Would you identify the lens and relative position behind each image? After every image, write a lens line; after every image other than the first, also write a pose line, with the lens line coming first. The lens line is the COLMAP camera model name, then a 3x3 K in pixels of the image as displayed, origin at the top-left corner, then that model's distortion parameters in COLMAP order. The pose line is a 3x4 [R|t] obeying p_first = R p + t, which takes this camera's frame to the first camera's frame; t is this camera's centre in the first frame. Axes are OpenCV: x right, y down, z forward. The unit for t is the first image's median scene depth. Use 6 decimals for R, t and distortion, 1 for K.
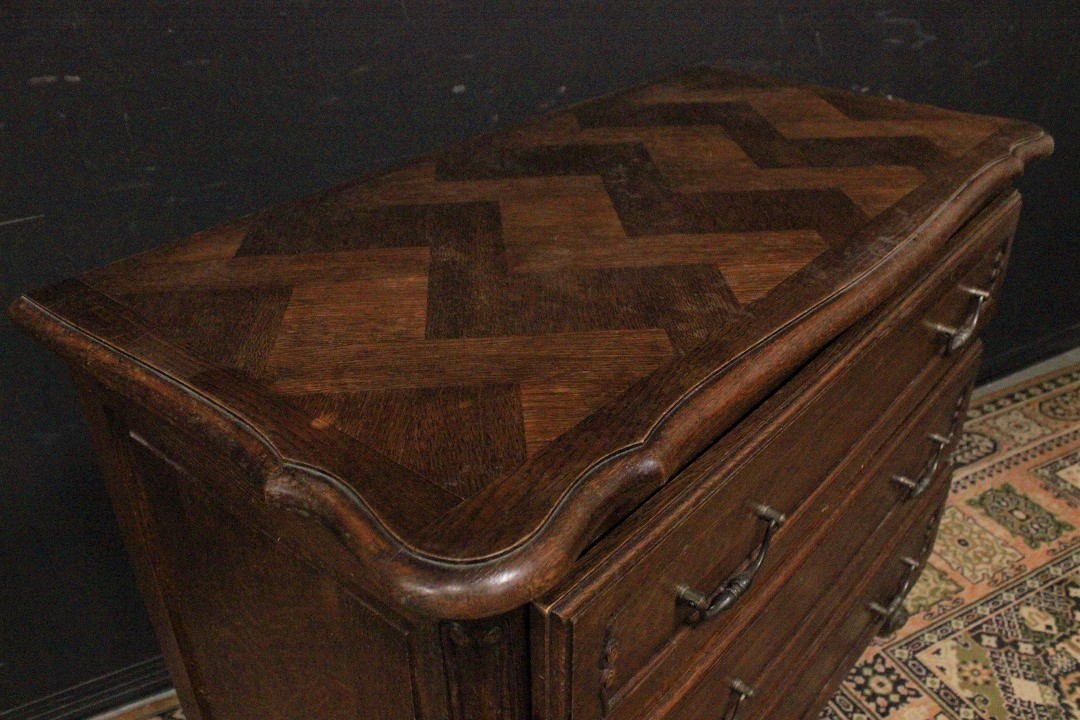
lens RADIAL K [[908.2, 0, 540.0], [0, 908.2, 360.0], [0, 0, 1]] dist [-0.163204, 0.142483]
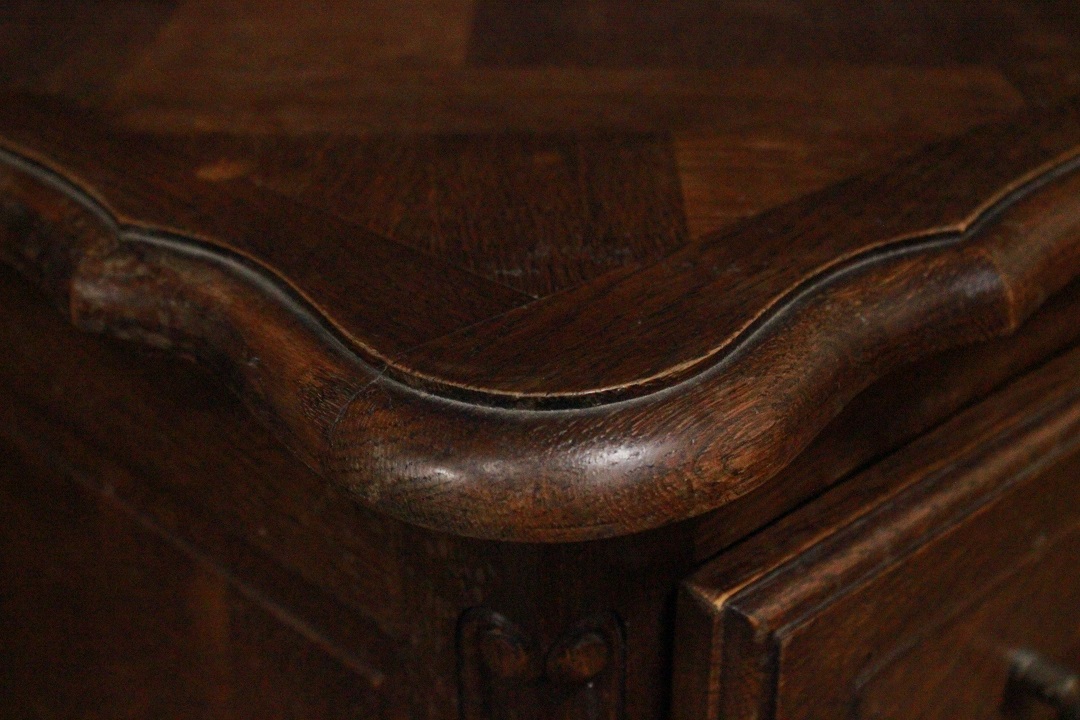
lens RADIAL K [[1663.0, 0, 540.0], [0, 1663.0, 360.0], [0, 0, 1]] dist [-0.010190, -0.027643]
pose [[0.995728, 0.049853, -0.077726, -0.019876], [-0.055071, 0.996265, -0.066507, 0.215126], [0.074121, 0.070503, 0.994754, 0.219065]]
